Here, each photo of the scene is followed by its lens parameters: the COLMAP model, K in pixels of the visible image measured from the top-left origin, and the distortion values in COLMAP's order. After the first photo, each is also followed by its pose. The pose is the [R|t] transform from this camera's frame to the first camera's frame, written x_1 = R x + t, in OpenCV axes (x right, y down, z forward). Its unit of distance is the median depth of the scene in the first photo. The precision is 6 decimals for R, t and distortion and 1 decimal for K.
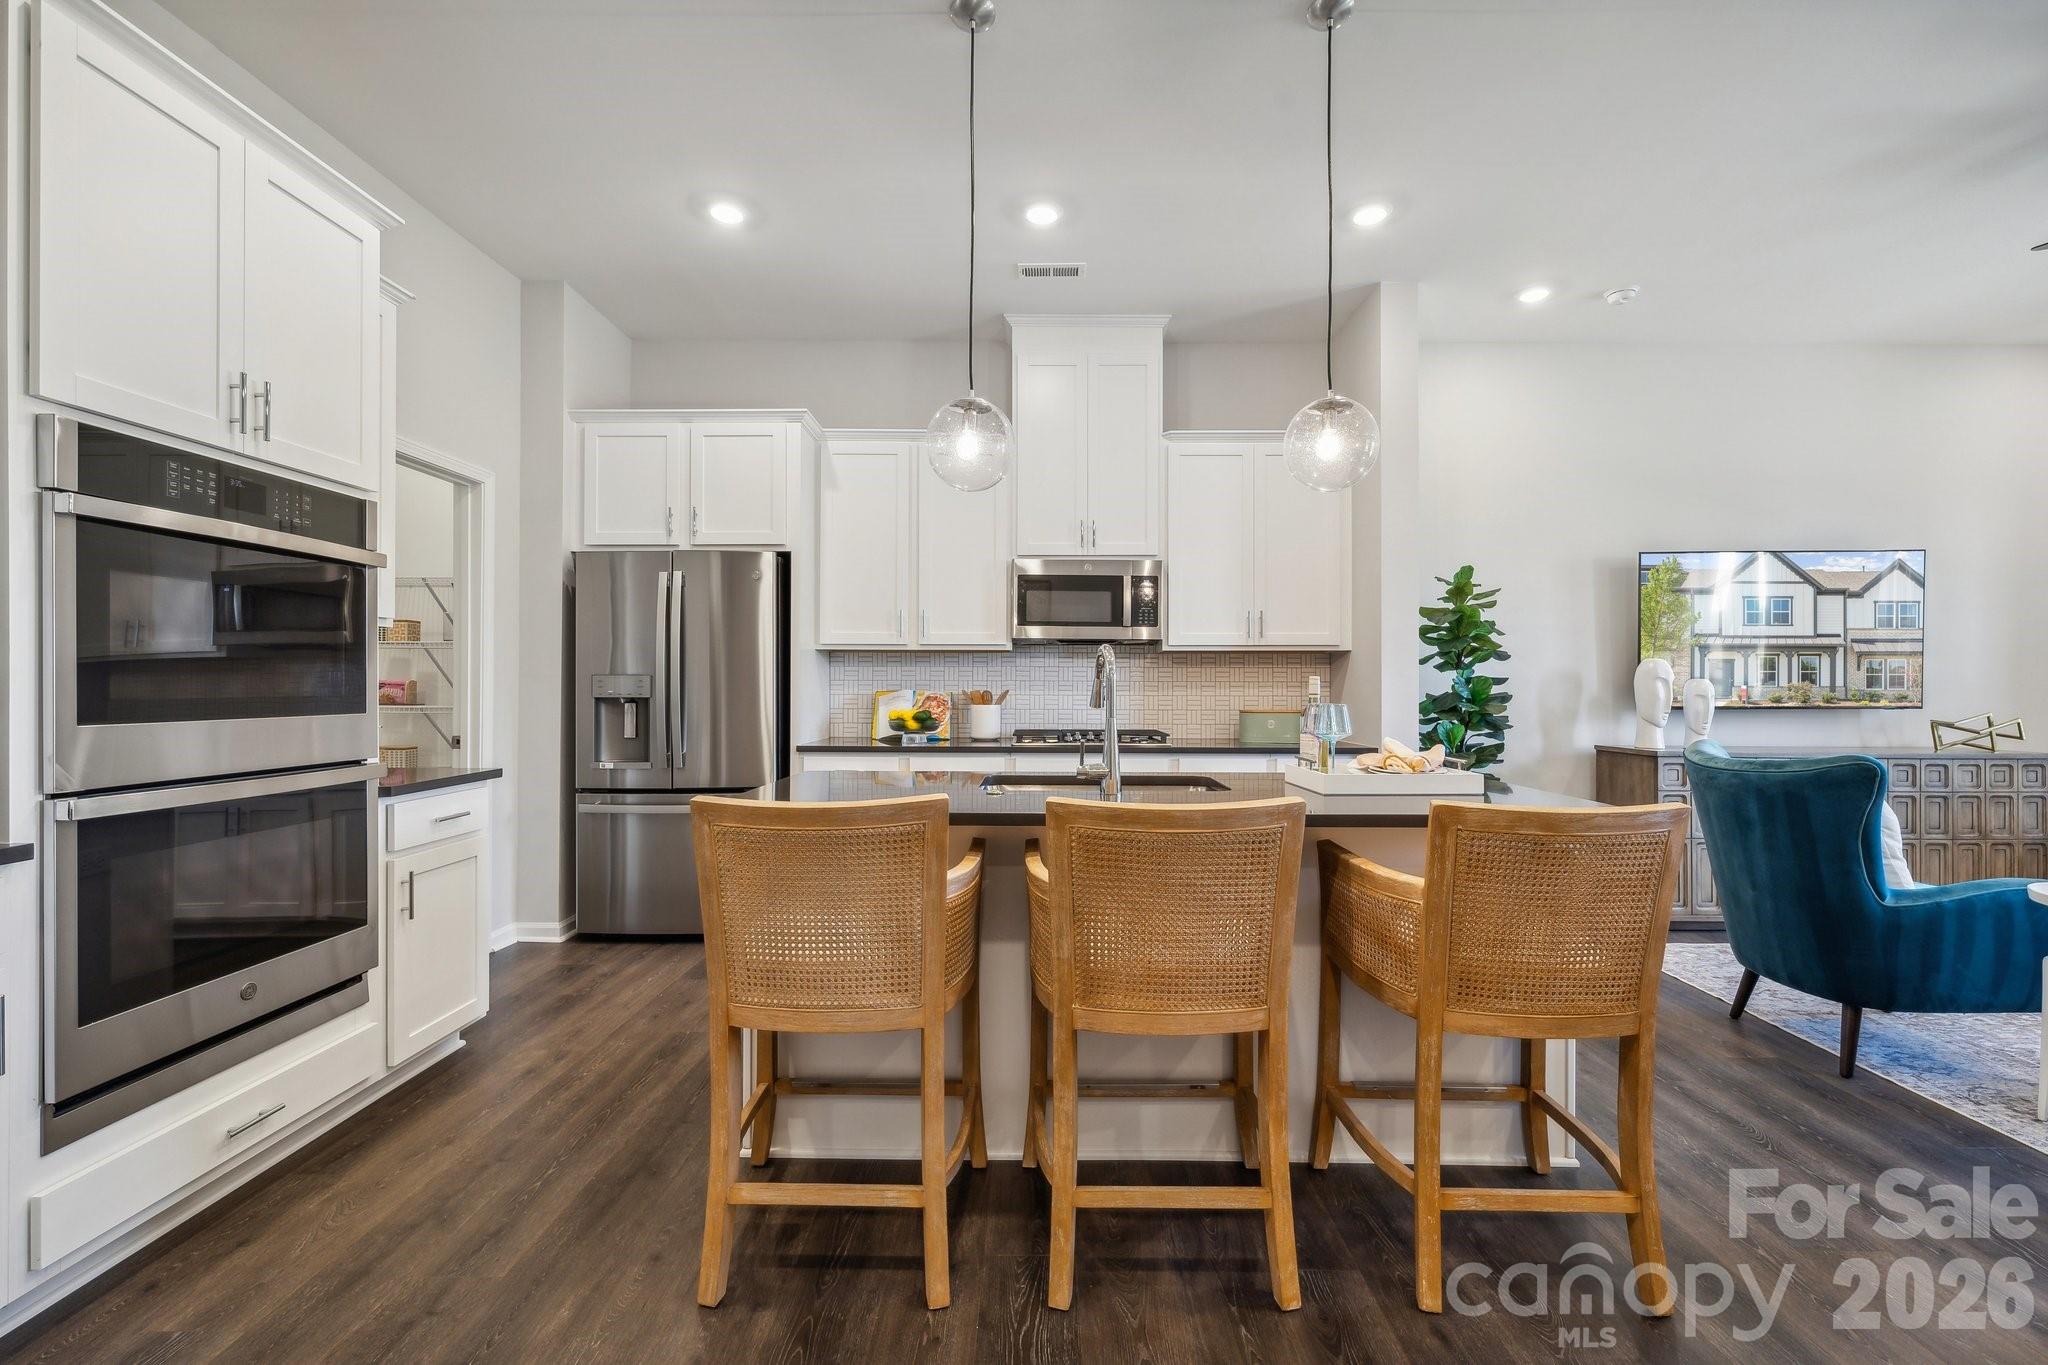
lens RADIAL K [[845.4, 0, 1024.4], [0, 845.4, 691.1], [0, 0, 1]] dist [0.001719, 0.000238]
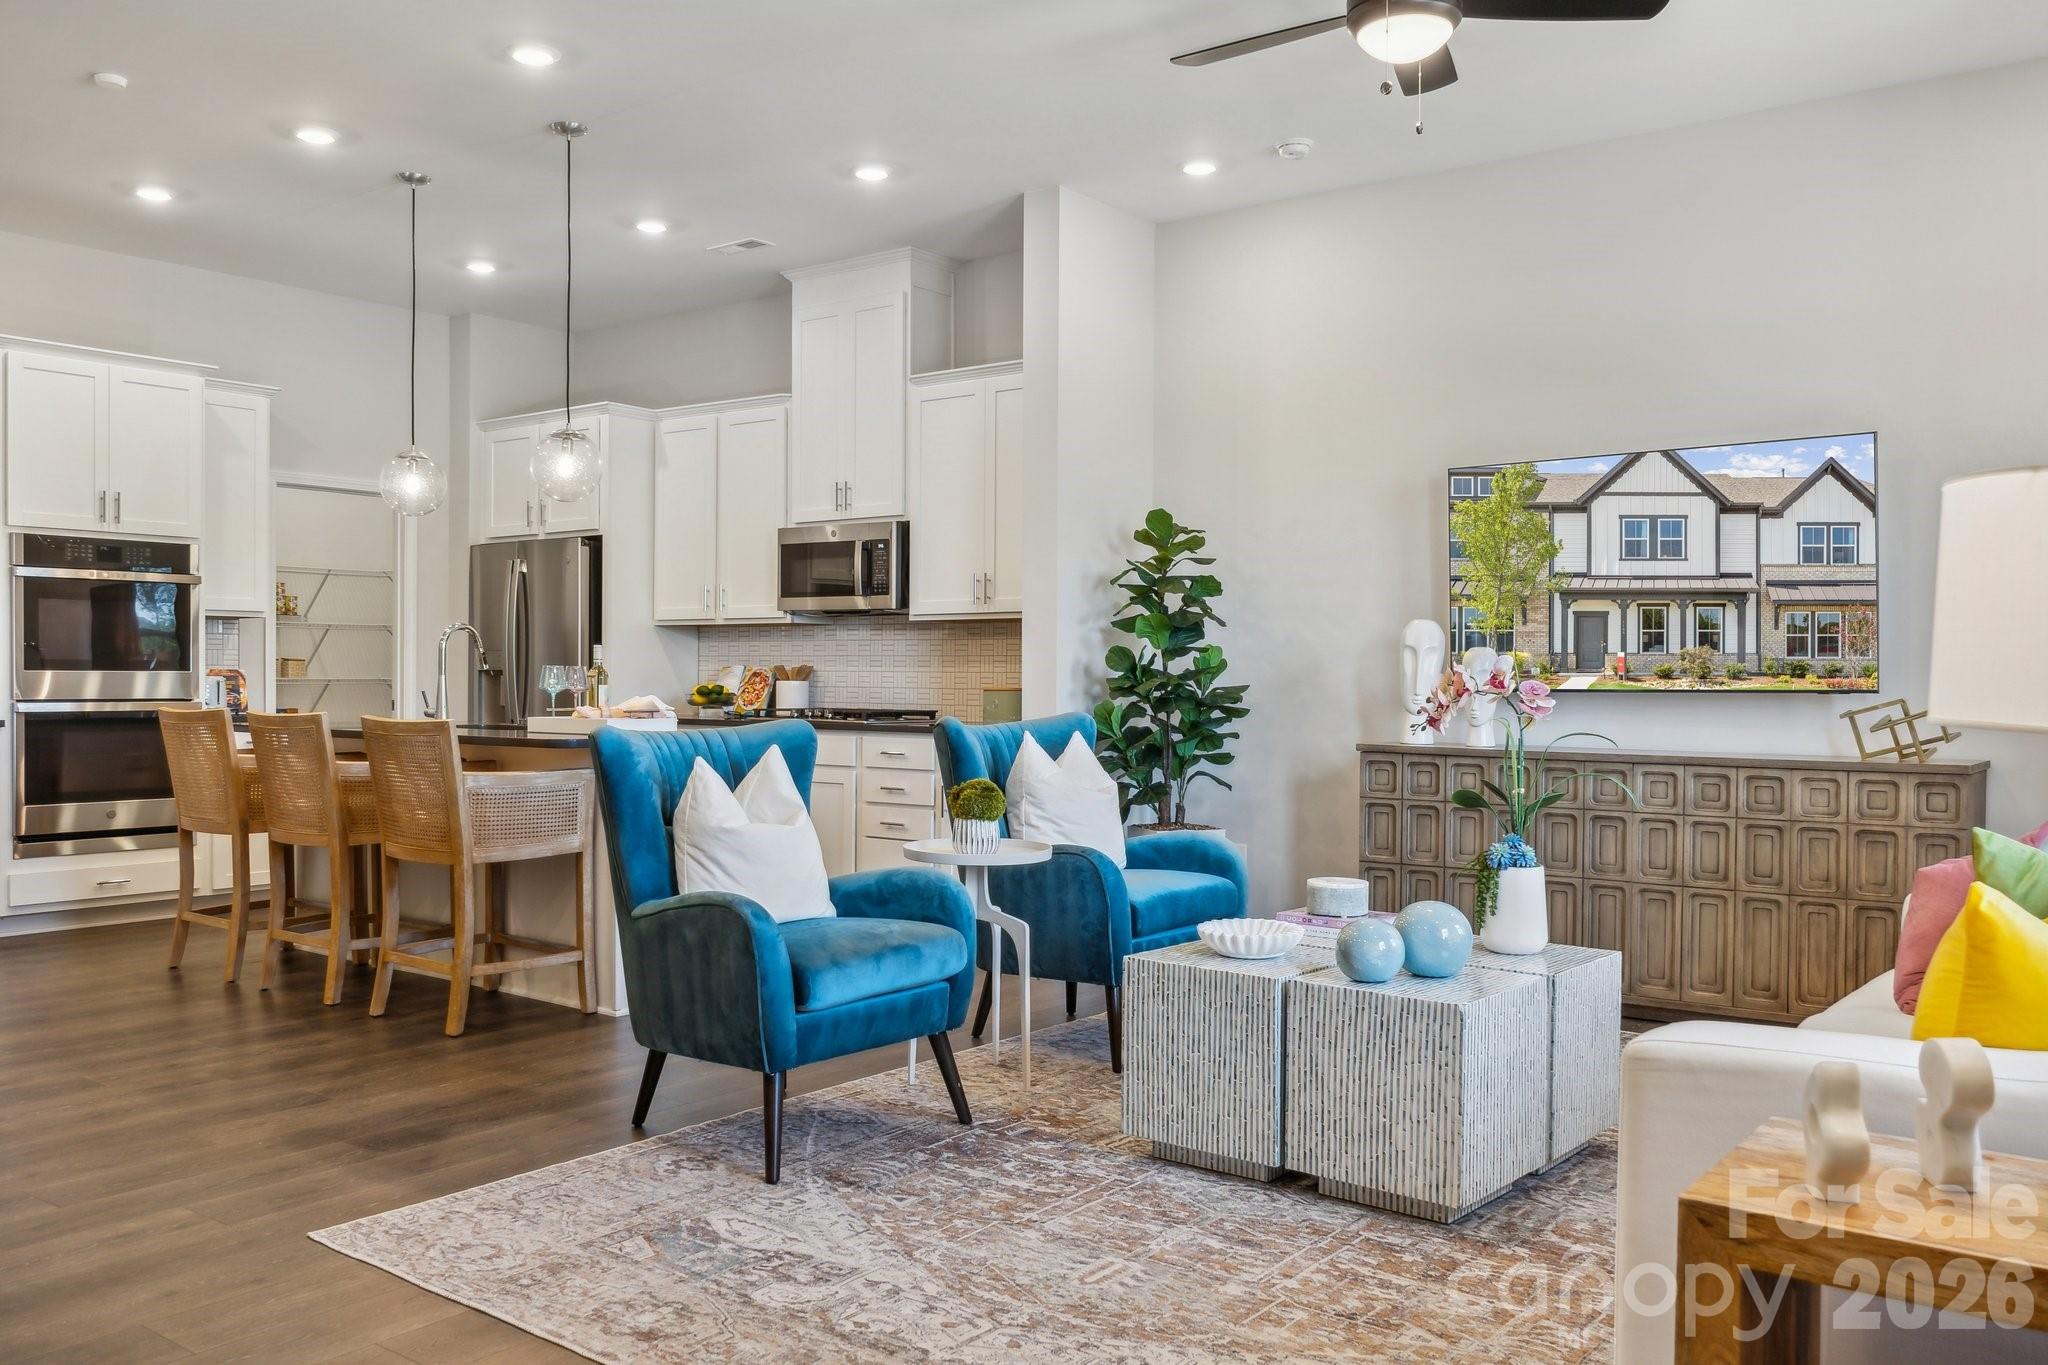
lens RADIAL K [[1649.8, 0, 1031.9], [0, 1649.8, 695.6], [0, 0, 1]] dist [-0.006734, -0.001311]
pose [[0.796434, 0.007408, -0.604681, 1.317795], [-0.008745, 0.999961, 0.000733, 0.029892], [0.604663, 0.004704, 0.796468, -0.309252]]
